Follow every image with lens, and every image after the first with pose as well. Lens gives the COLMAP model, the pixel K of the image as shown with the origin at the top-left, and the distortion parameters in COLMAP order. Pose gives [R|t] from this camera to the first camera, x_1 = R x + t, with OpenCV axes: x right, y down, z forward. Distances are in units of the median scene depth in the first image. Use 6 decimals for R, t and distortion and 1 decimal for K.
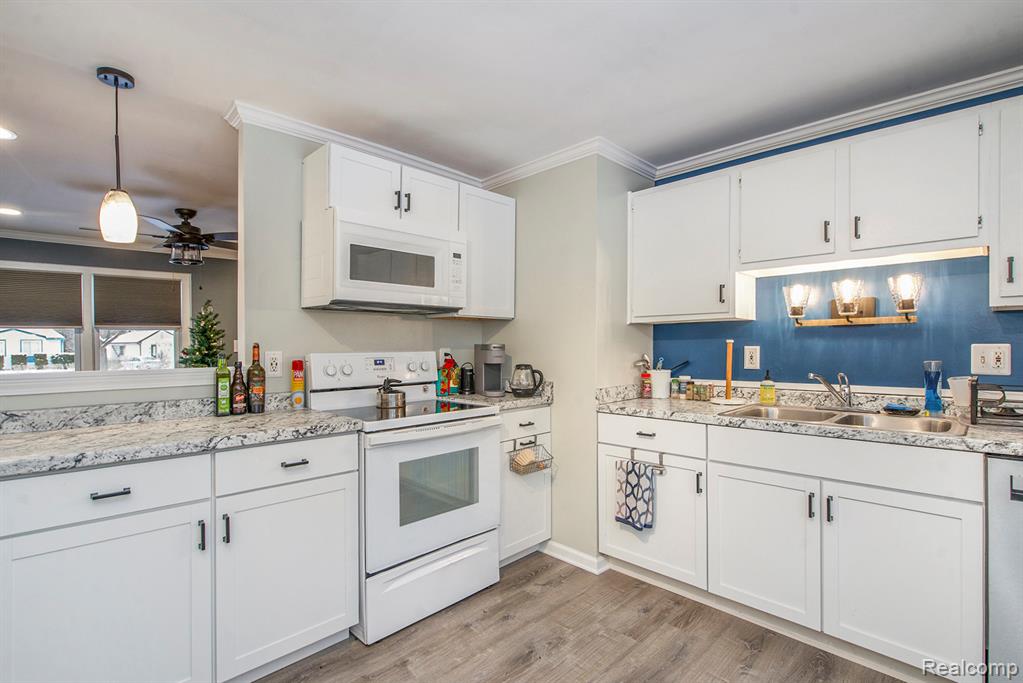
lens RADIAL K [[485.9, 0, 511.0], [0, 485.9, 344.4], [0, 0, 1]] dist [-0.000589, -0.000129]
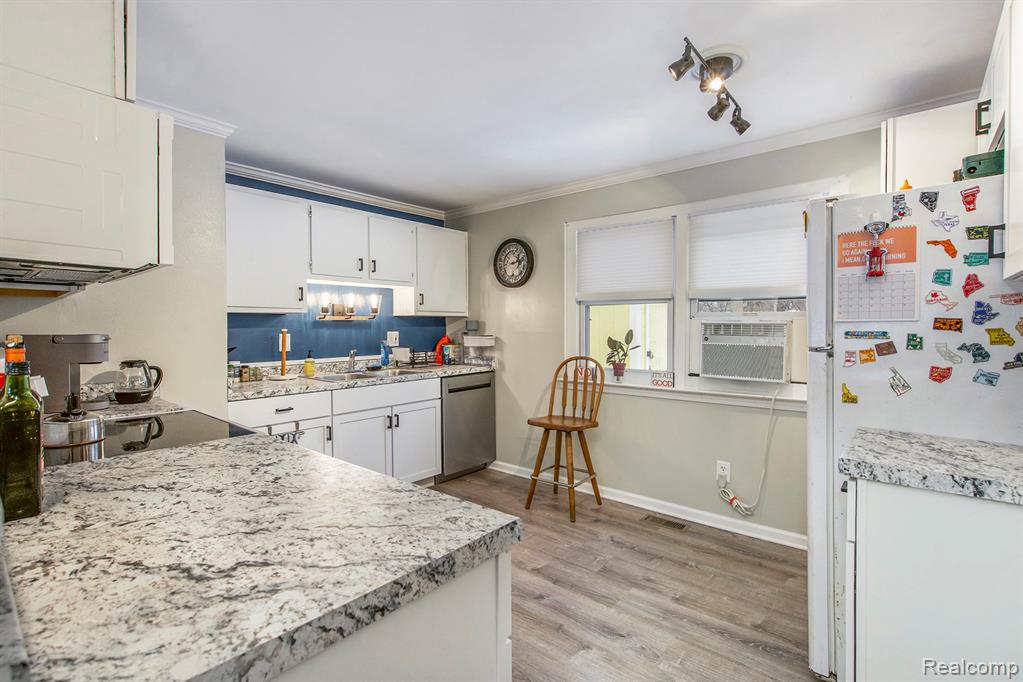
lens RADIAL K [[473.2, 0, 521.0], [0, 473.2, 337.4], [0, 0, 1]] dist [-0.000180, 0.000046]
pose [[-0.110654, -0.015540, 0.993737, -0.944822], [-0.000631, 0.999879, 0.015566, -0.007663], [-0.993859, 0.001095, -0.110650, 0.575602]]
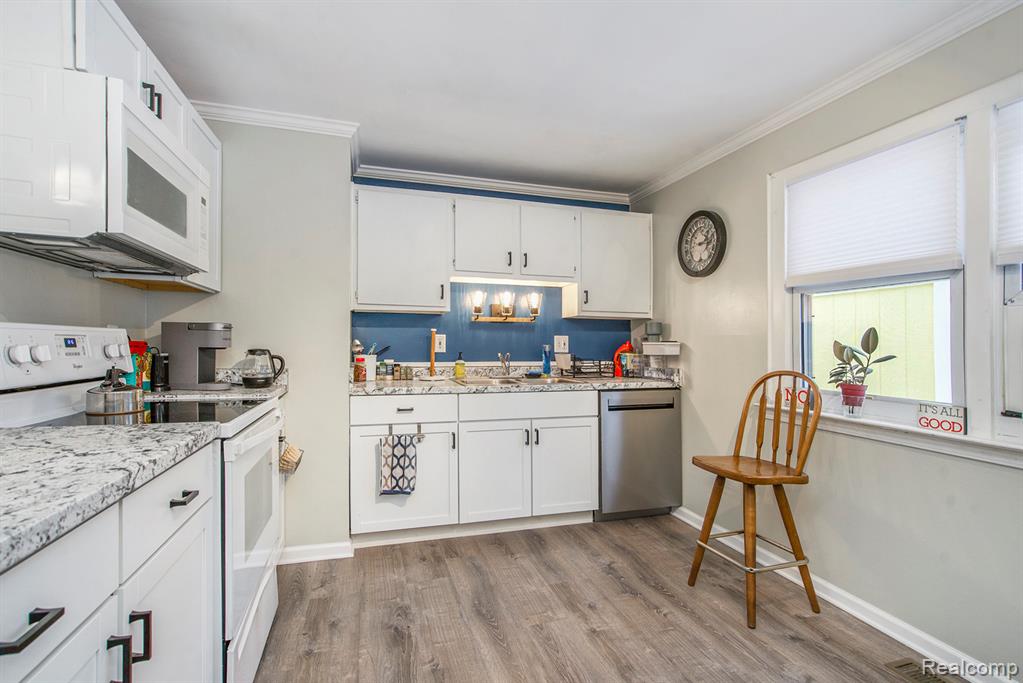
lens RADIAL K [[483.2, 0, 517.0], [0, 483.2, 339.9], [0, 0, 1]] dist [0.002637, 0.000705]
pose [[0.450977, 0.020379, 0.892303, -0.625124], [-0.018797, 0.999734, -0.013333, 0.034665], [-0.892338, -0.010760, 0.451240, 0.272741]]
